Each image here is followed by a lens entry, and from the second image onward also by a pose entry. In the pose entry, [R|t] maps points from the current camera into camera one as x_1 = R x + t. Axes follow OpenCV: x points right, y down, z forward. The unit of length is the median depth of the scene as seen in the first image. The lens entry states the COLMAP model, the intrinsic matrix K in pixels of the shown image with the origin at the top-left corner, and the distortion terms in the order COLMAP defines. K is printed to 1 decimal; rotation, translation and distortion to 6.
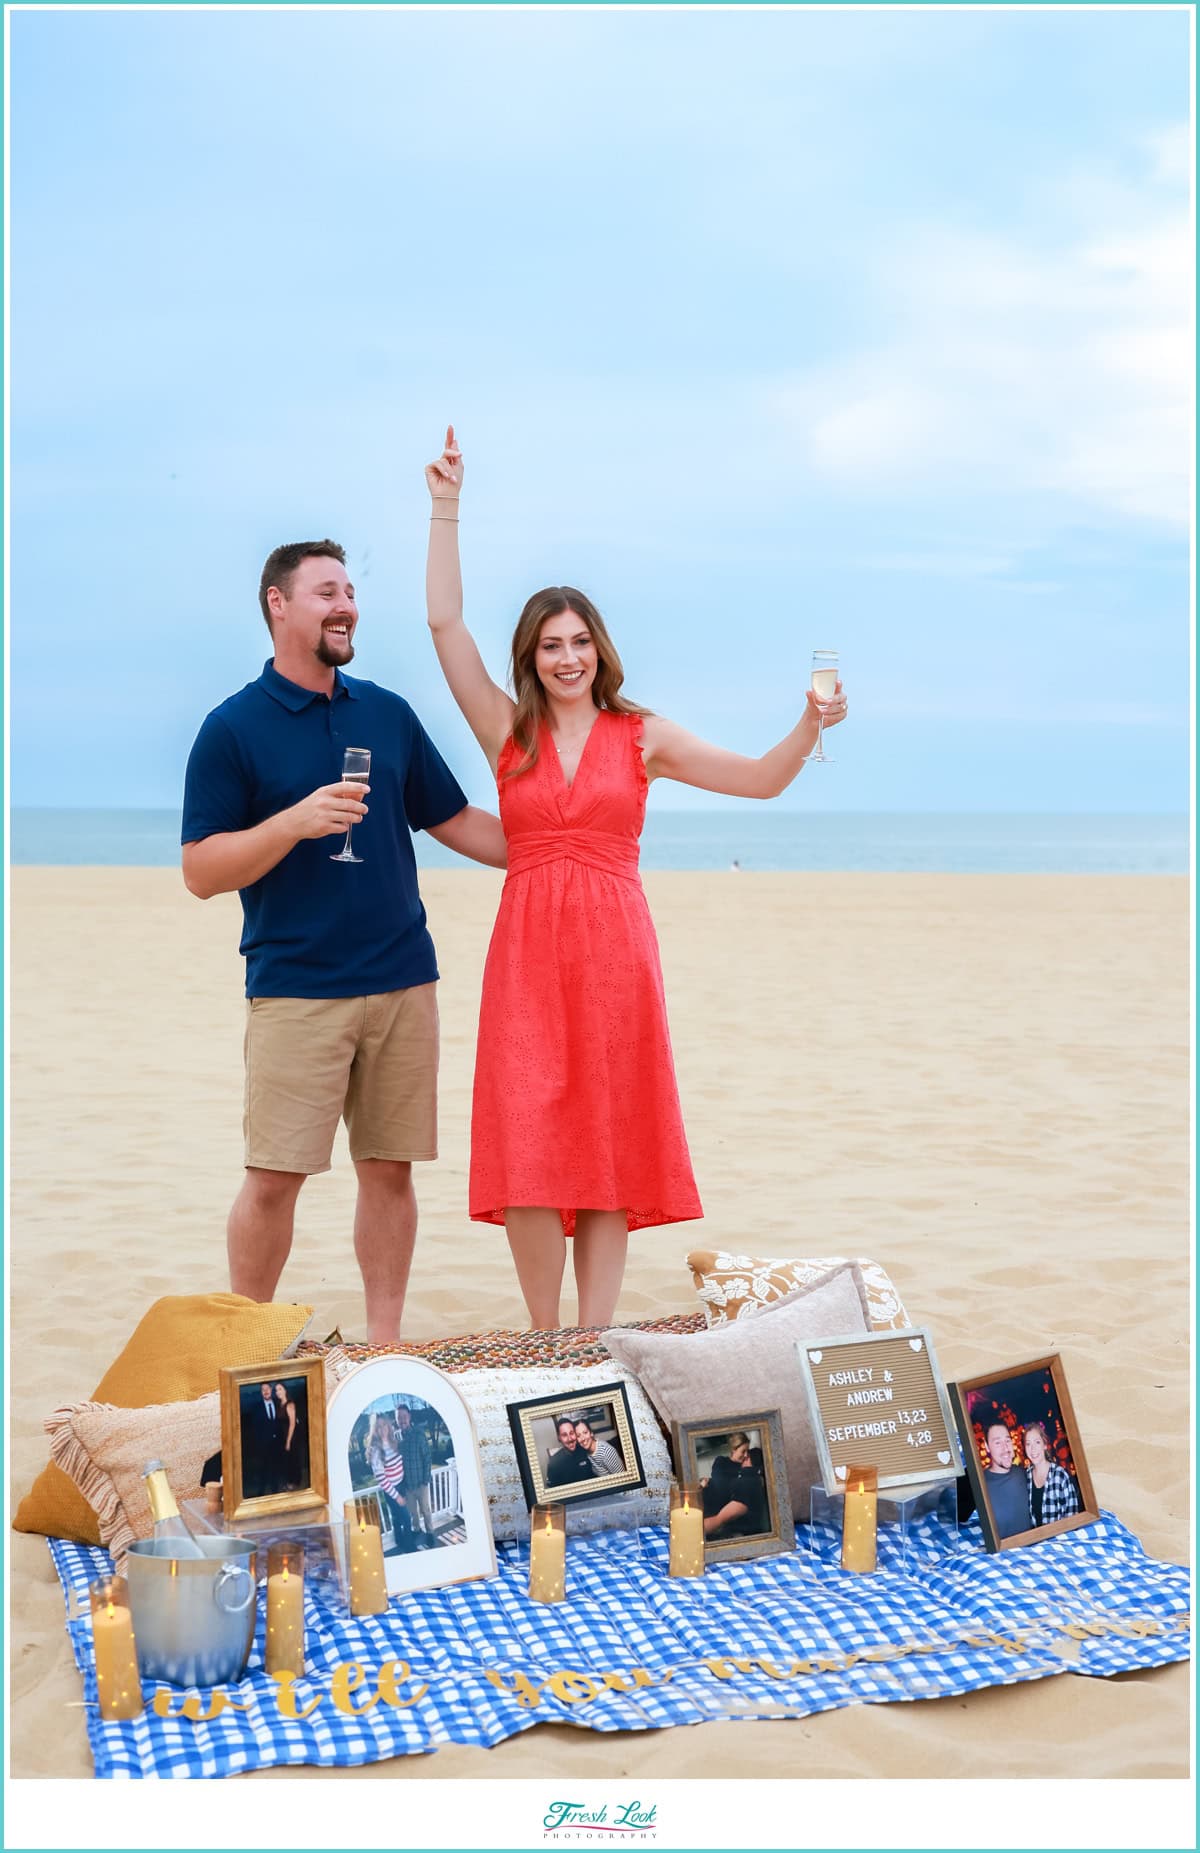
lens RADIAL K [[2713.9, 0, 601.9], [0, 2713.9, 985.3], [0, 0, 1]] dist [-0.147298, 0.878913]
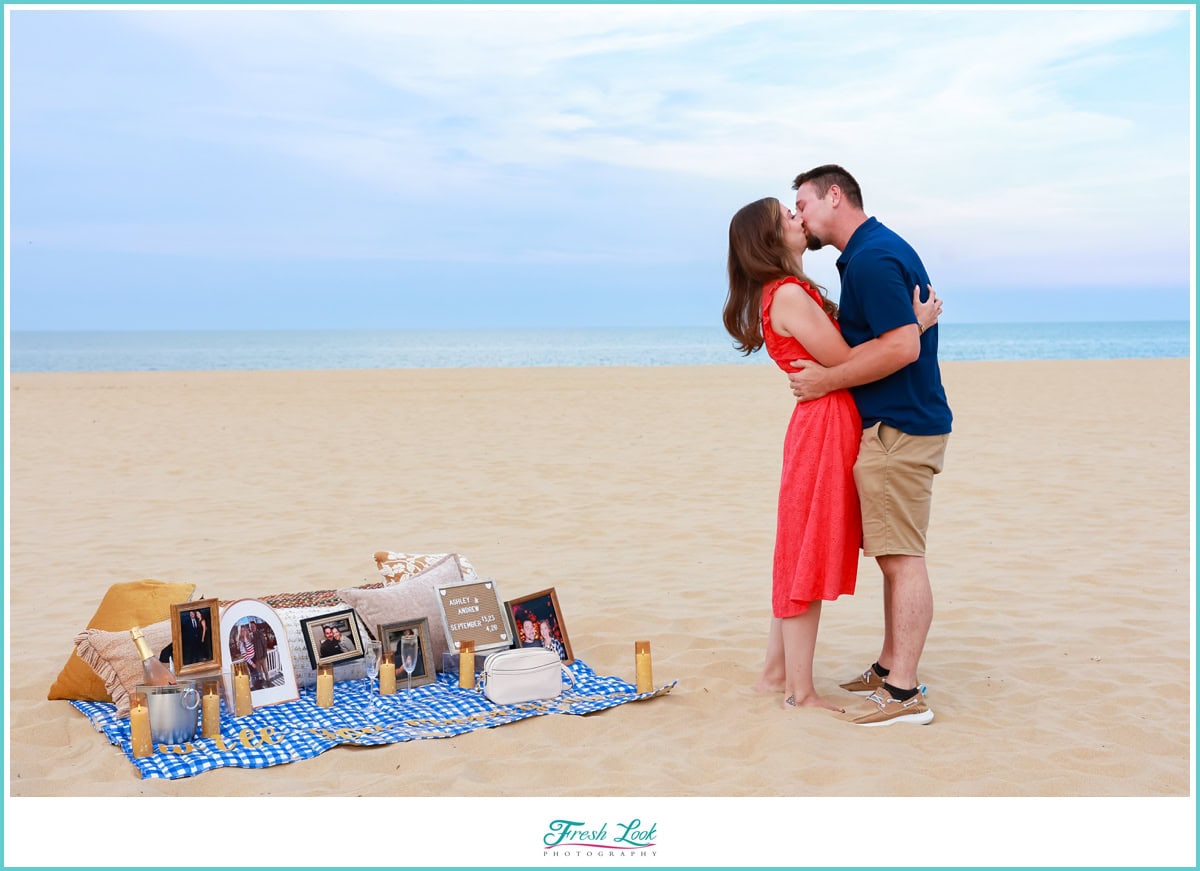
lens RADIAL K [[1836.6, 0, 639.4], [0, 1836.6, 437.4], [0, 0, 1]] dist [0.136448, -0.037240]
pose [[0.972513, -0.028791, 0.231061, -0.105737], [0.029556, 0.999563, 0.000152, 0.018465], [-0.230965, 0.006681, 0.972939, -0.471303]]
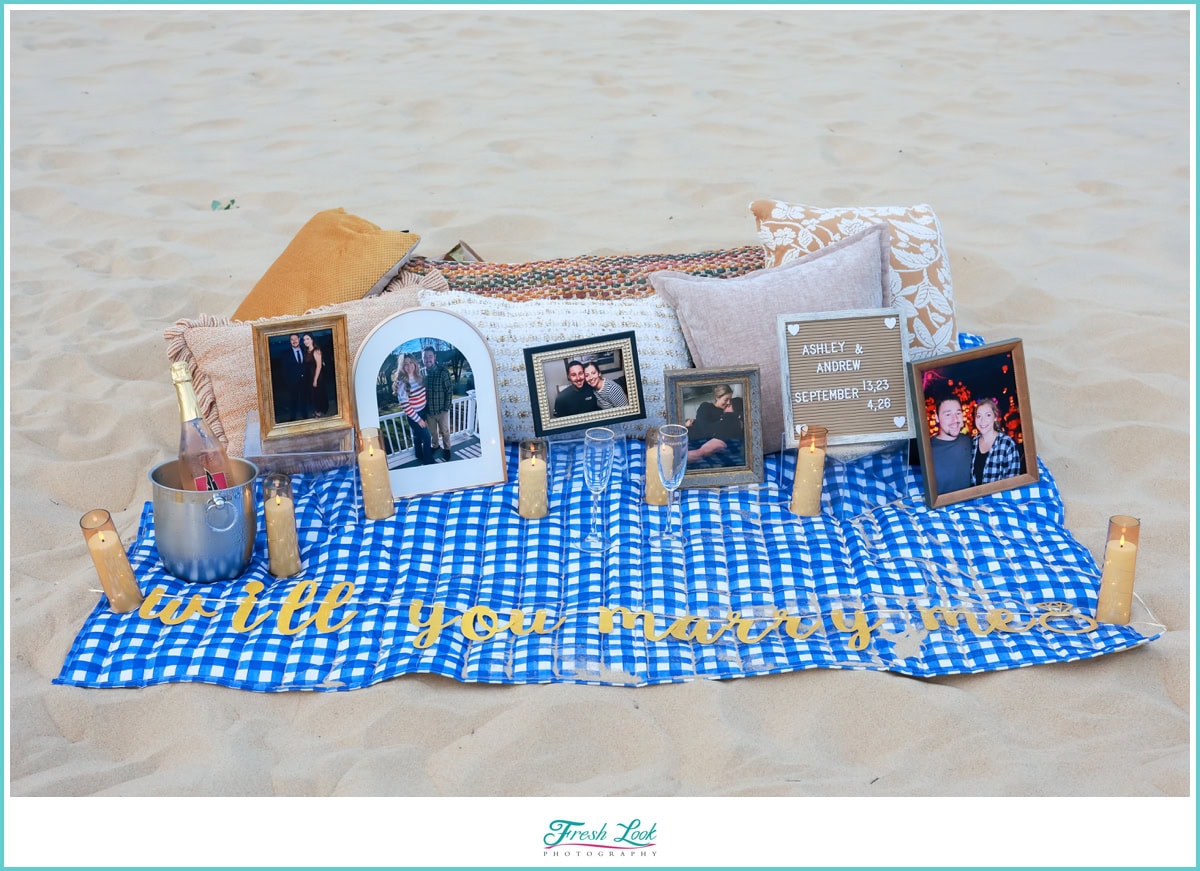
lens RADIAL K [[1753.3, 0, 600.0], [0, 1753.3, 435.5], [0, 0, 1]] dist [-0.095890, -0.018876]
pose [[0.956481, 0.124592, -0.263857, 0.207116], [-0.020967, 0.931266, 0.363736, -0.094518], [0.291040, -0.342374, 0.893351, 0.287731]]
